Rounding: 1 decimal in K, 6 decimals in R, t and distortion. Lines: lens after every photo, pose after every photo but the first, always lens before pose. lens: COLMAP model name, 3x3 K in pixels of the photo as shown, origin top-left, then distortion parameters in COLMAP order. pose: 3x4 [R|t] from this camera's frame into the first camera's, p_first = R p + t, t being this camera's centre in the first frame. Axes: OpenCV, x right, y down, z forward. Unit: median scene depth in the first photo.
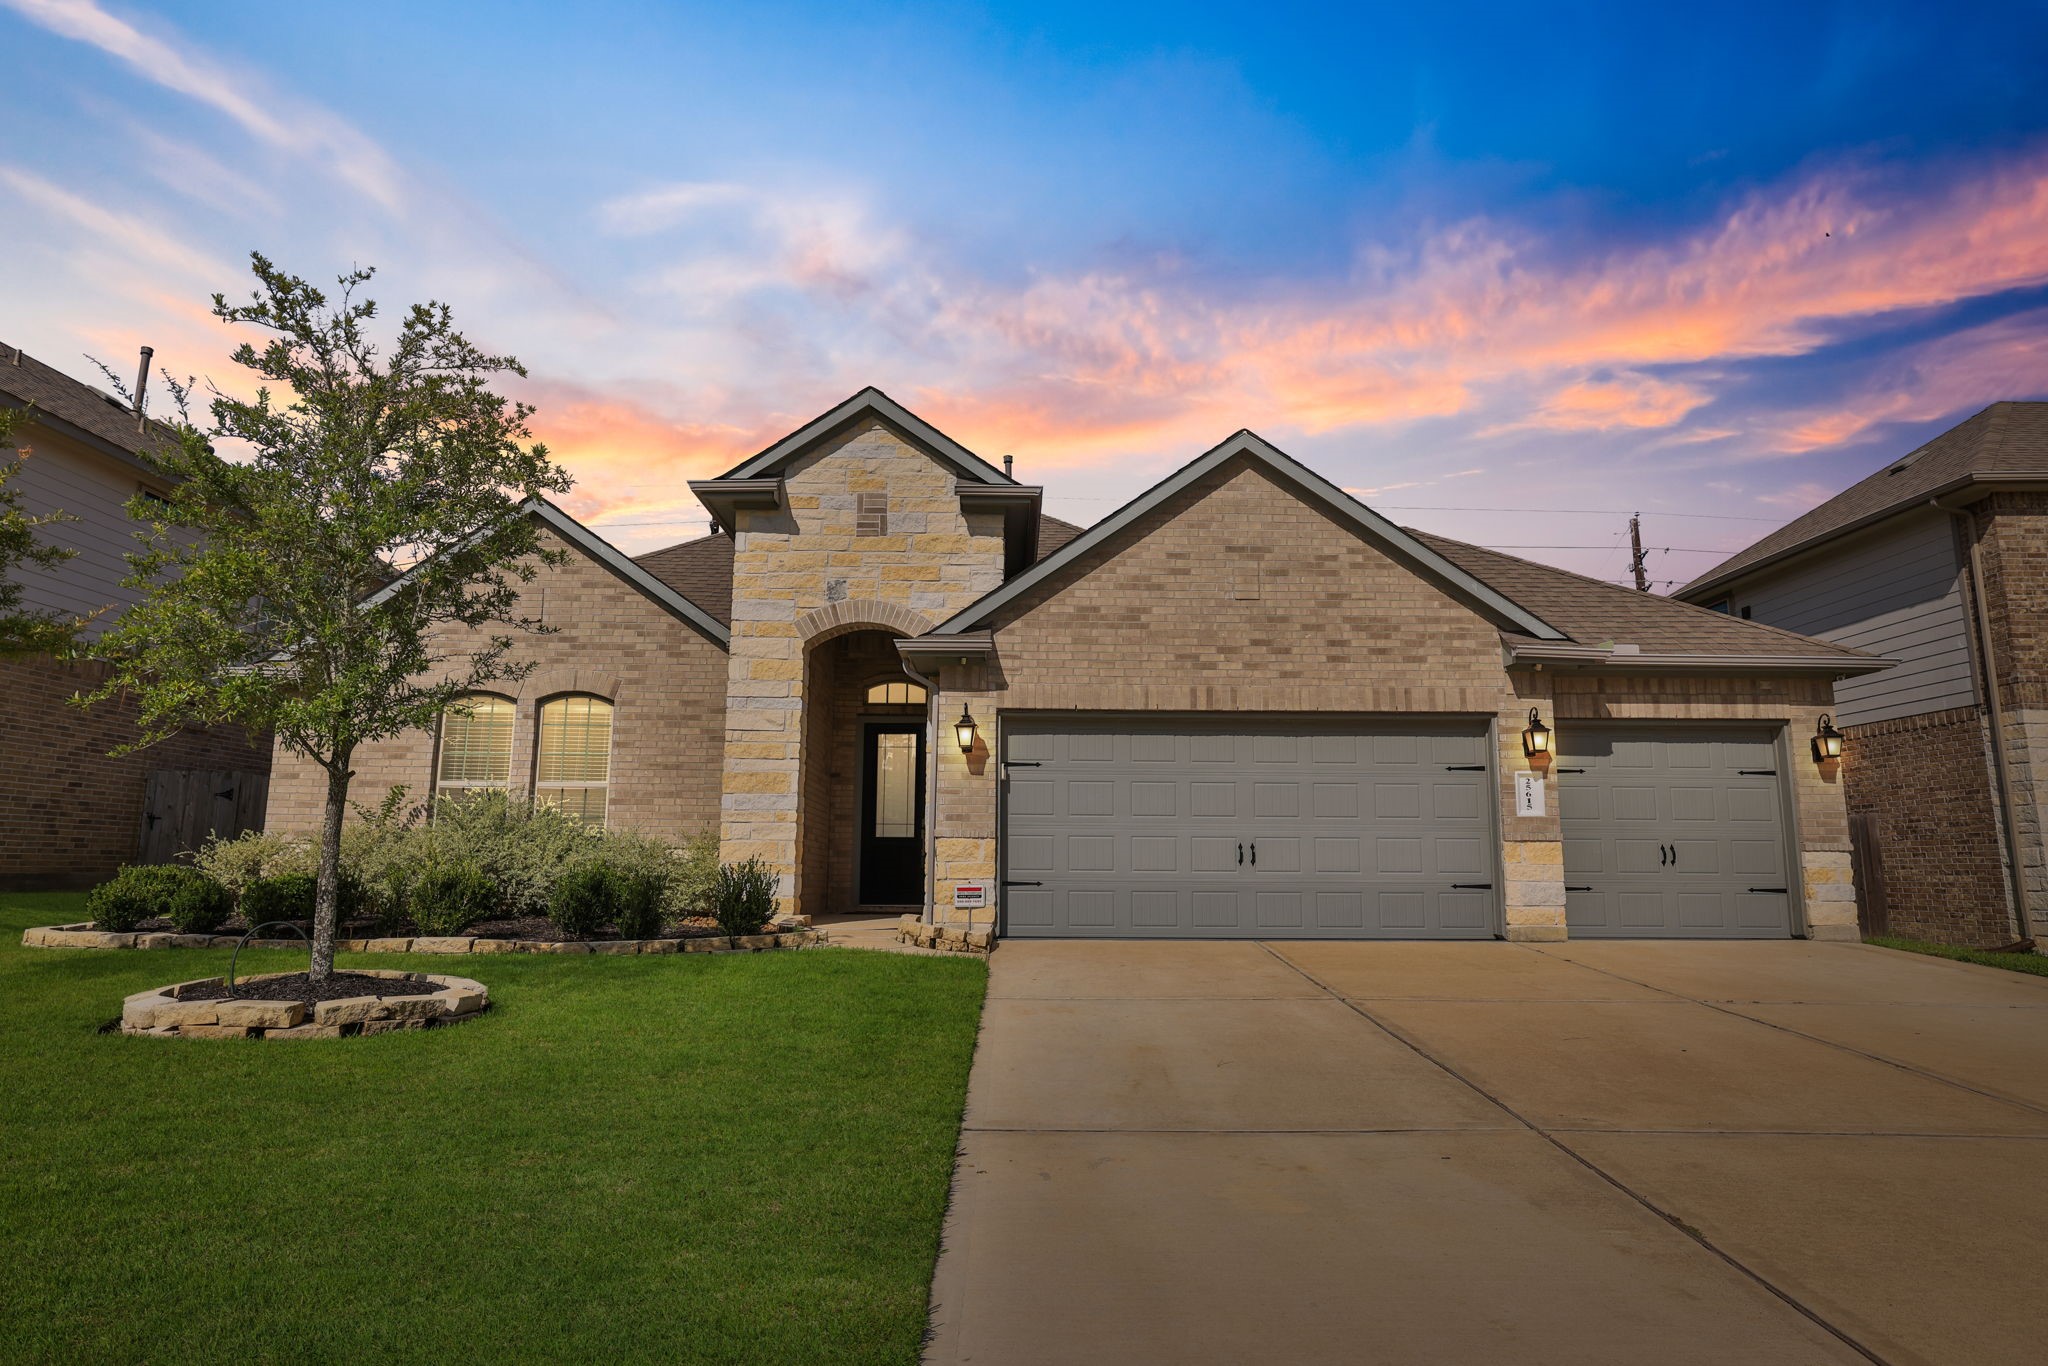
lens RADIAL K [[1074.9, 0, 1022.6], [0, 1074.9, 678.8], [0, 0, 1]] dist [-0.018041, 0.004853]
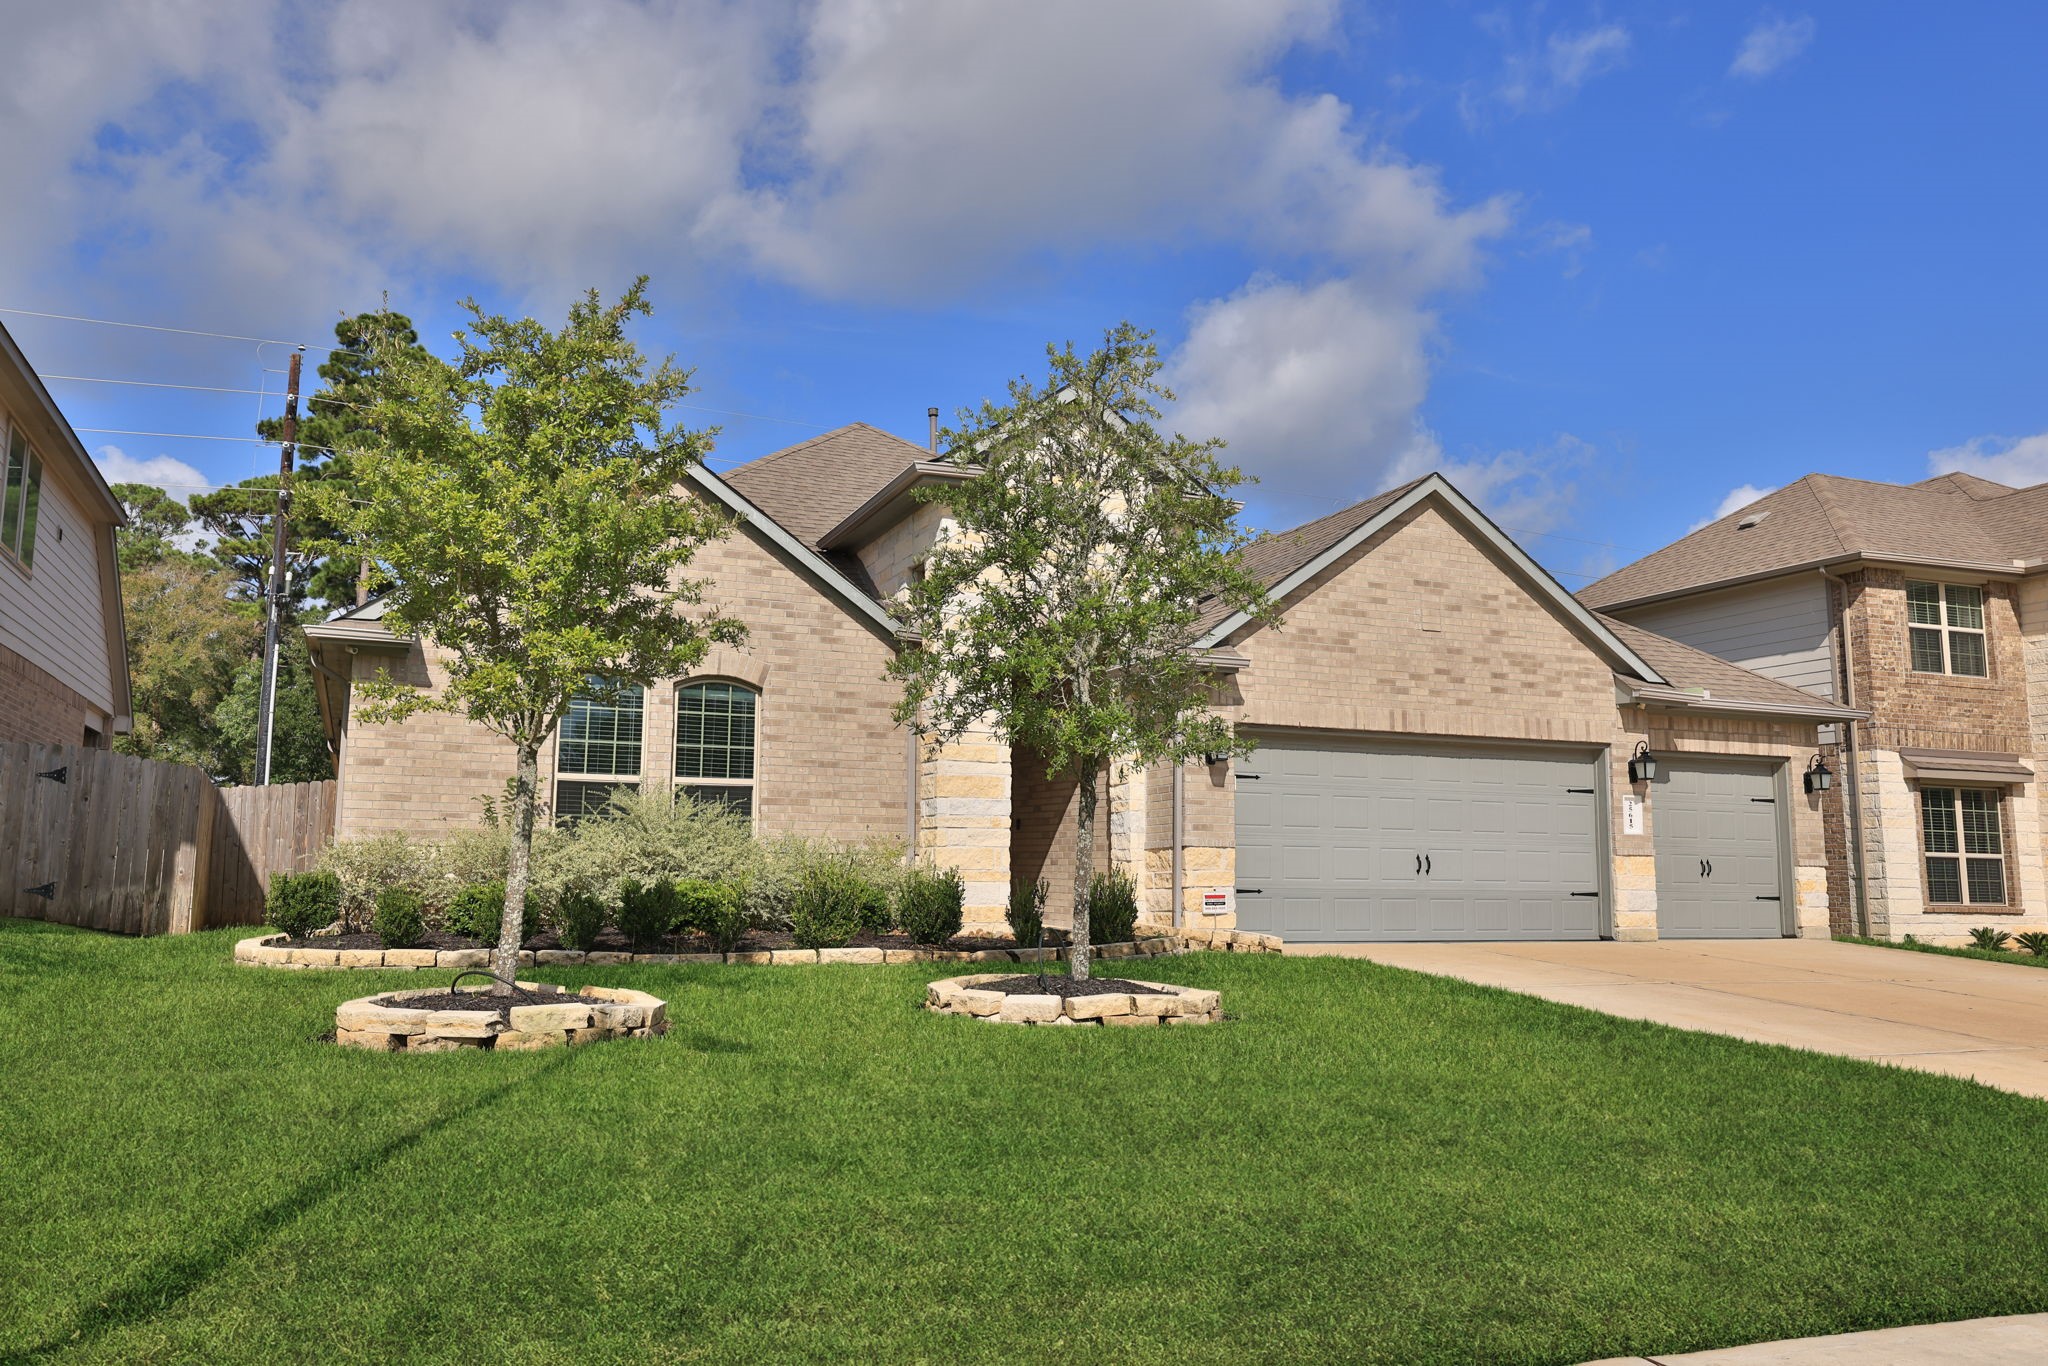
lens RADIAL K [[1343.9, 0, 1023.1], [0, 1343.9, 680.0], [0, 0, 1]] dist [-0.004990, 0.001417]
pose [[0.939832, 0.052661, 0.337553, -0.627395], [-0.063151, 0.997800, 0.020165, -0.025464], [-0.335749, -0.040268, 0.941090, -0.139186]]
